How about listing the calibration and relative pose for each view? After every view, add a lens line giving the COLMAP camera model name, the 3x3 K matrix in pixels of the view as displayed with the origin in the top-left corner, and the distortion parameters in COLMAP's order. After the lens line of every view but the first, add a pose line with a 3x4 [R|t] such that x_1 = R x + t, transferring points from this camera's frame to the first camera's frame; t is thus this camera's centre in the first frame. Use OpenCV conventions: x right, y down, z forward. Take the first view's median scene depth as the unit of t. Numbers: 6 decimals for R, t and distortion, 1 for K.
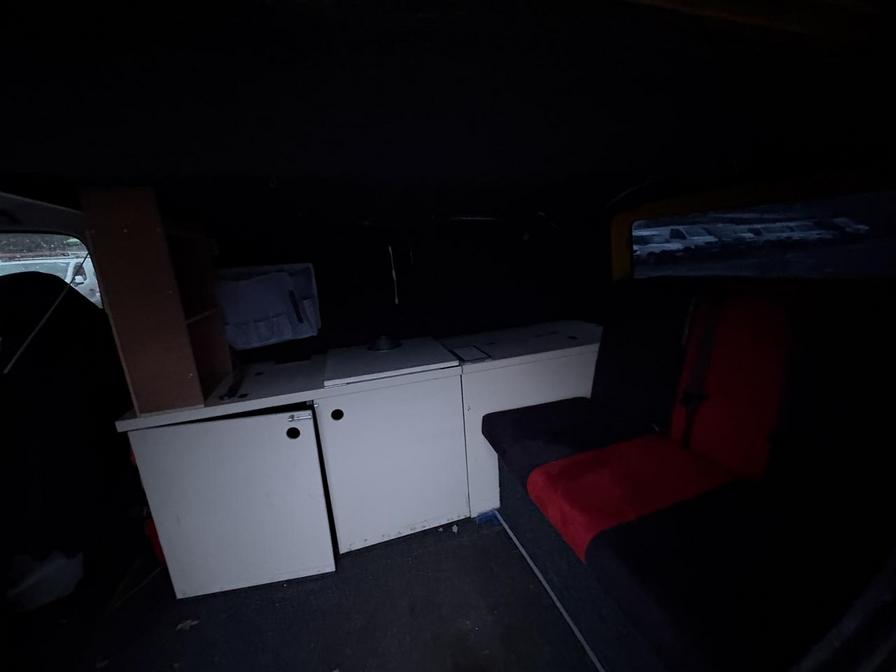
lens RADIAL K [[357.0, 0, 448.3], [0, 357.0, 336.5], [0, 0, 1]] dist [-0.001150, 0.000207]
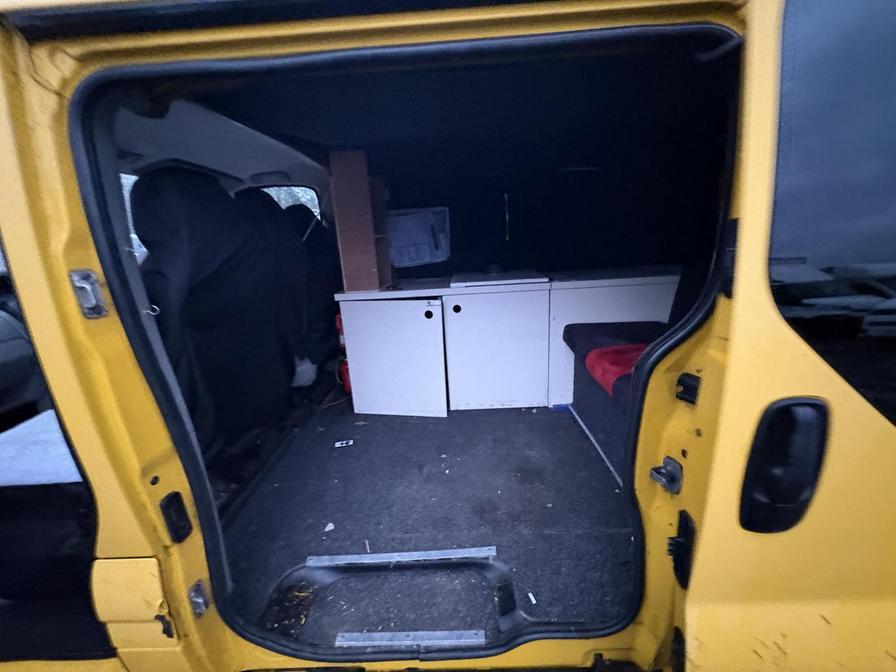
lens RADIAL K [[357.0, 0, 448.3], [0, 357.0, 336.5], [0, 0, 1]] dist [-0.001150, 0.000207]
pose [[0.944167, 0.102210, -0.313213, 0.111748], [-0.080359, 0.993393, 0.081932, 0.199233], [0.319518, -0.052189, 0.946142, -0.358543]]
